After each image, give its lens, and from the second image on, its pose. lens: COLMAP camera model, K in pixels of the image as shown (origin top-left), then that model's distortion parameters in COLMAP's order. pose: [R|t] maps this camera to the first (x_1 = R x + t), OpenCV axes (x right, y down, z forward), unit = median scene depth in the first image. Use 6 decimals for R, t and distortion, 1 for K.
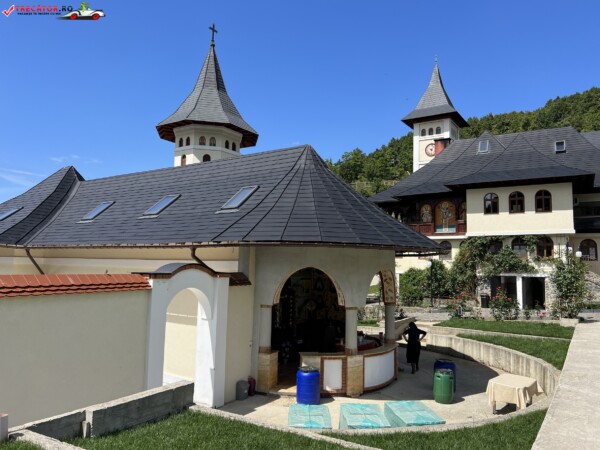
lens RADIAL K [[453.6, 0, 298.5], [0, 453.6, 221.6], [0, 0, 1]] dist [0.046942, -0.053106]
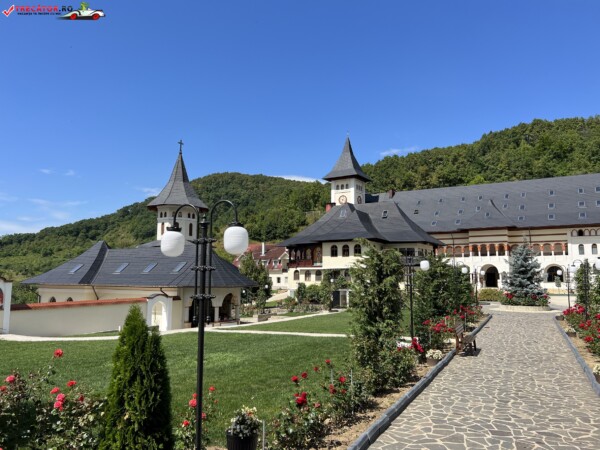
lens RADIAL K [[451.7, 0, 299.1], [0, 451.7, 223.8], [0, 0, 1]] dist [0.098374, -0.166901]
pose [[0.999600, -0.015682, 0.023532, 0.213978], [0.016145, 0.999677, -0.019639, -0.101149], [-0.023216, 0.020011, 0.999530, -0.702558]]
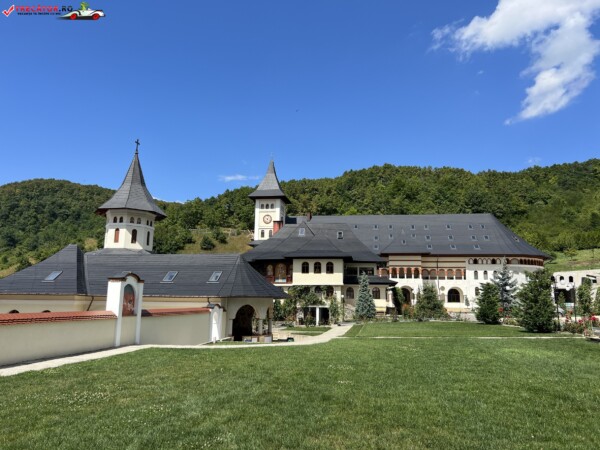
lens RADIAL K [[451.7, 0, 299.1], [0, 451.7, 223.8], [0, 0, 1]] dist [0.098374, -0.166901]
pose [[0.922472, 0.058941, 0.381537, -0.276953], [-0.032750, 0.996662, -0.074784, -0.069762], [-0.384672, 0.056491, 0.921323, -0.613295]]
